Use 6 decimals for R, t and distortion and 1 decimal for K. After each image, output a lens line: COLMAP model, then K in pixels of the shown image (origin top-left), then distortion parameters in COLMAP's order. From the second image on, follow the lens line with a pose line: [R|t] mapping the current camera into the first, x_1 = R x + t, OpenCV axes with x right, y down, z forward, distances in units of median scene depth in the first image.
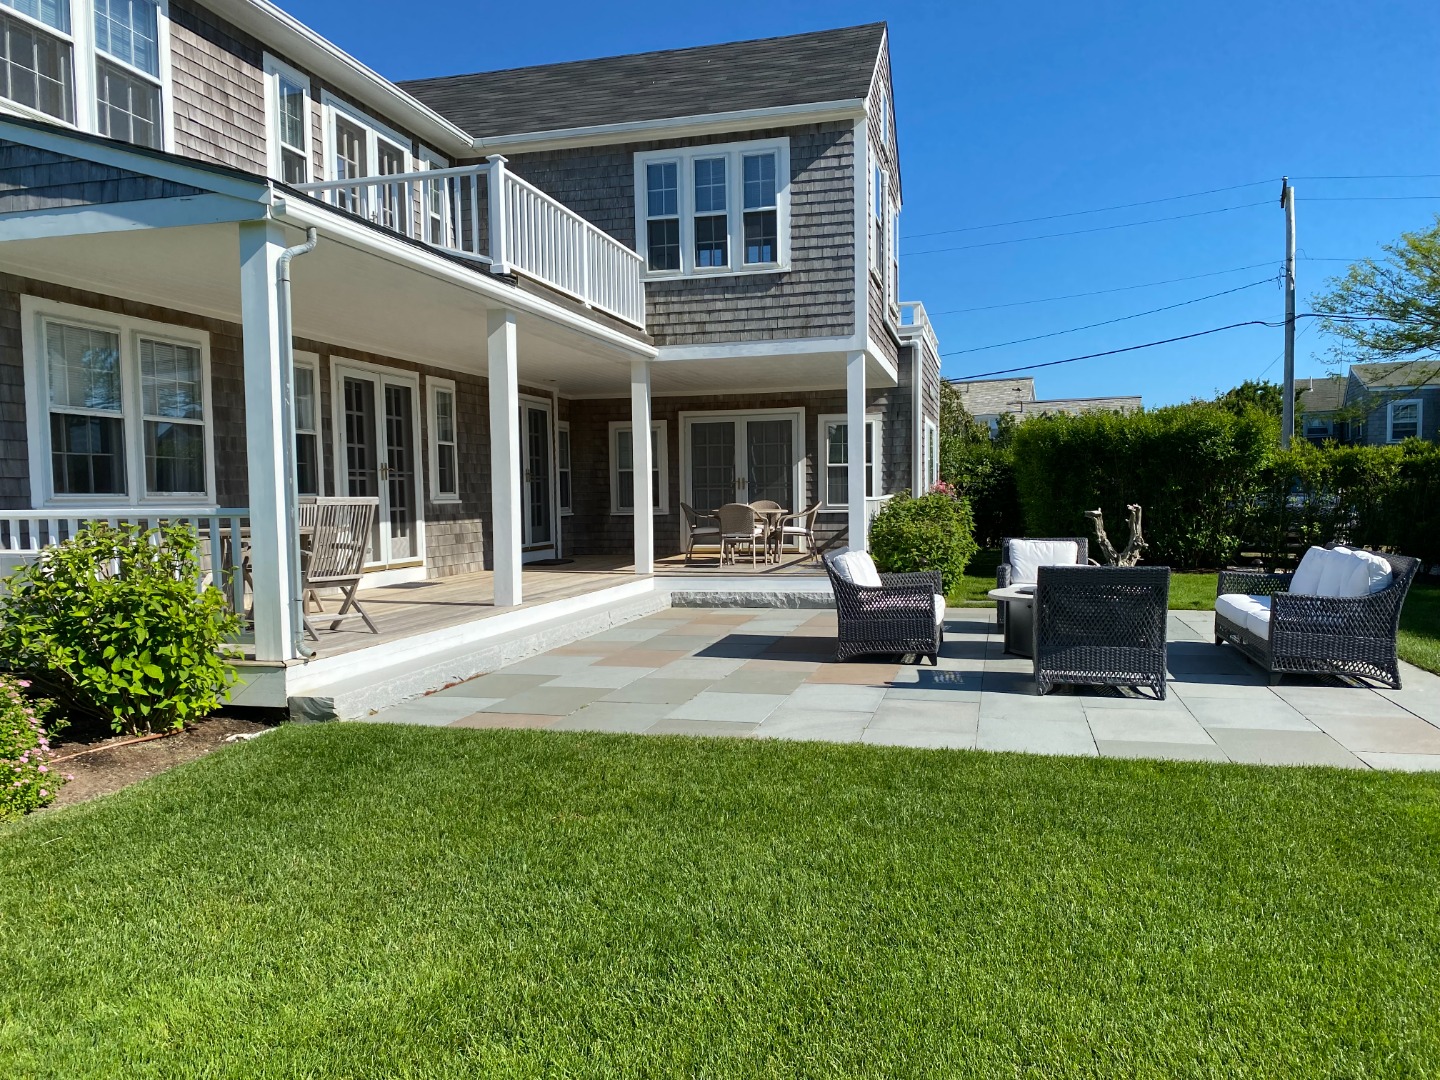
lens RADIAL K [[1097.7, 0, 731.6], [0, 1097.7, 562.1], [0, 0, 1]] dist [0.025454, -0.051964]
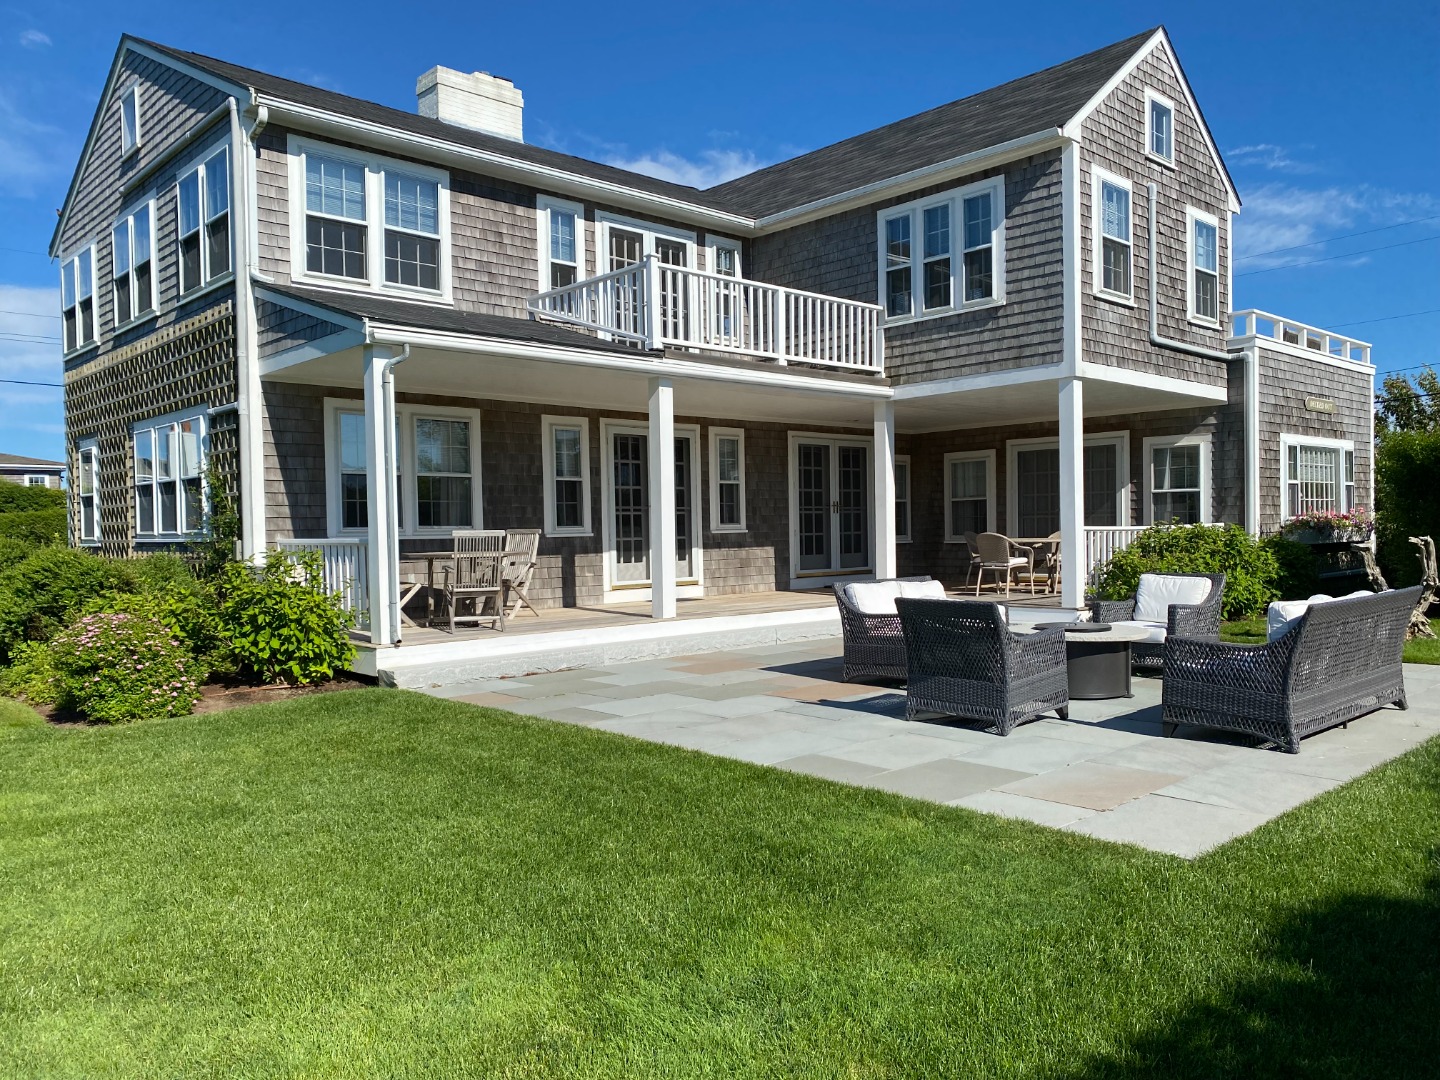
lens RADIAL K [[1097.7, 0, 707.8], [0, 1097.7, 551.9], [0, 0, 1]] dist [0.025454, -0.051964]
pose [[0.838941, 0.011299, -0.544106, 0.378760], [-0.028428, 0.999329, -0.023081, -0.005539], [0.543480, 0.034832, 0.838699, 0.008295]]
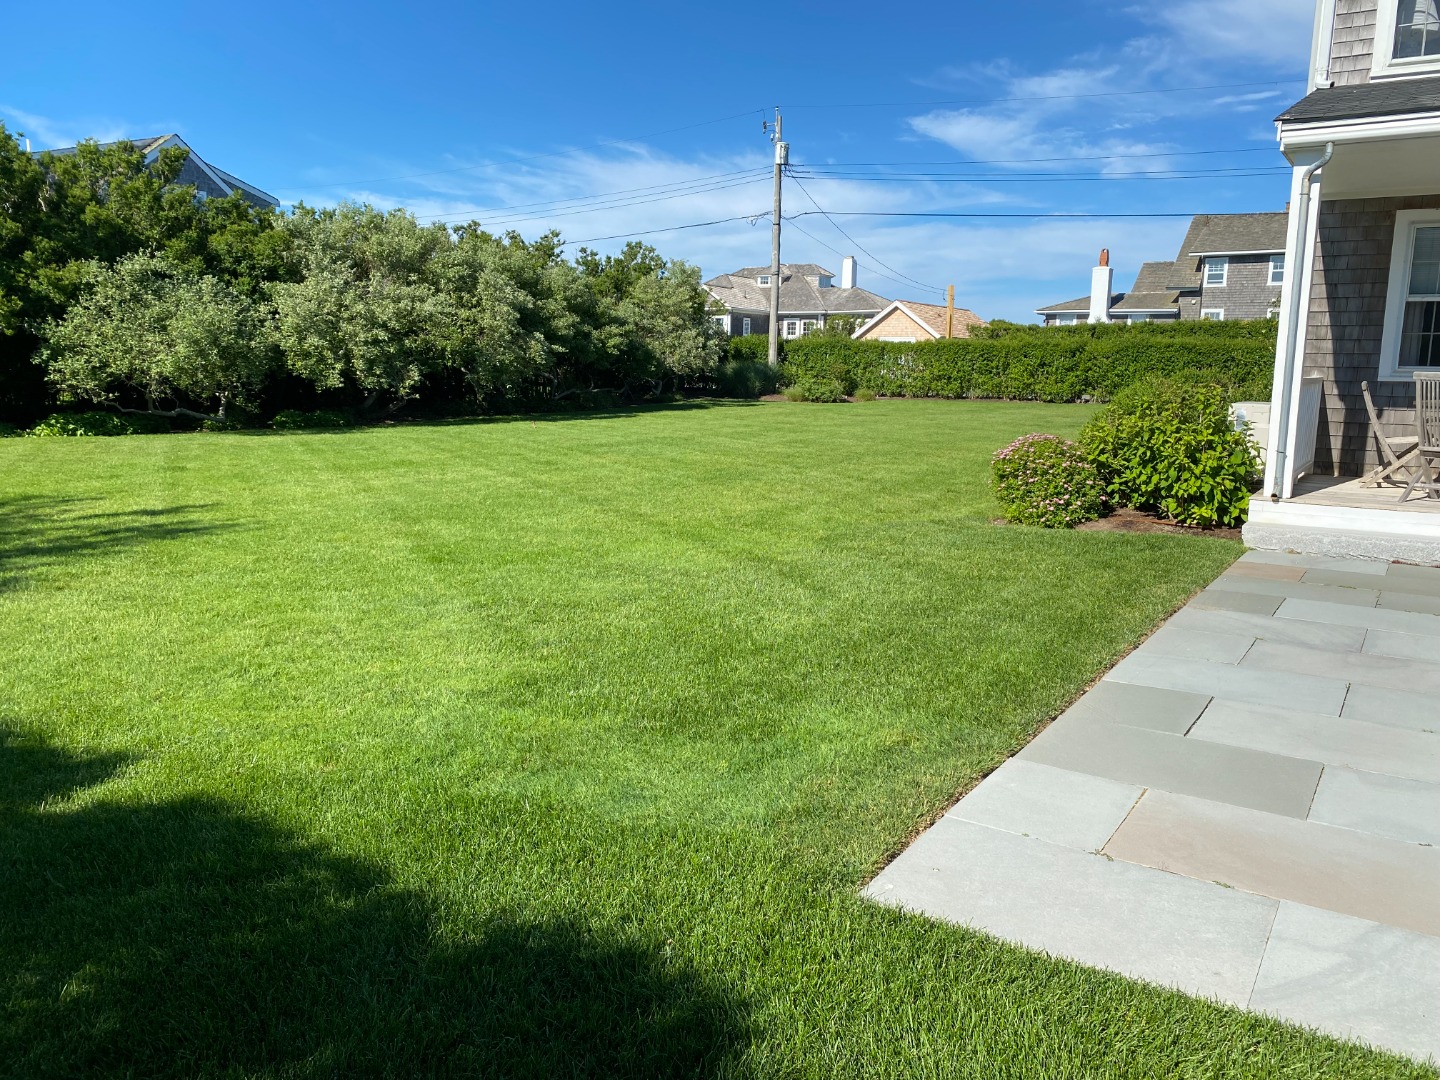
lens RADIAL K [[1097.7, 0, 728.4], [0, 1097.7, 543.6], [0, 0, 1]] dist [0.025454, -0.051964]
pose [[-0.304717, 0.163166, -0.938363, 0.521752], [-0.070893, 0.978598, 0.193183, -0.032227], [0.949801, 0.125389, -0.286628, 0.400204]]
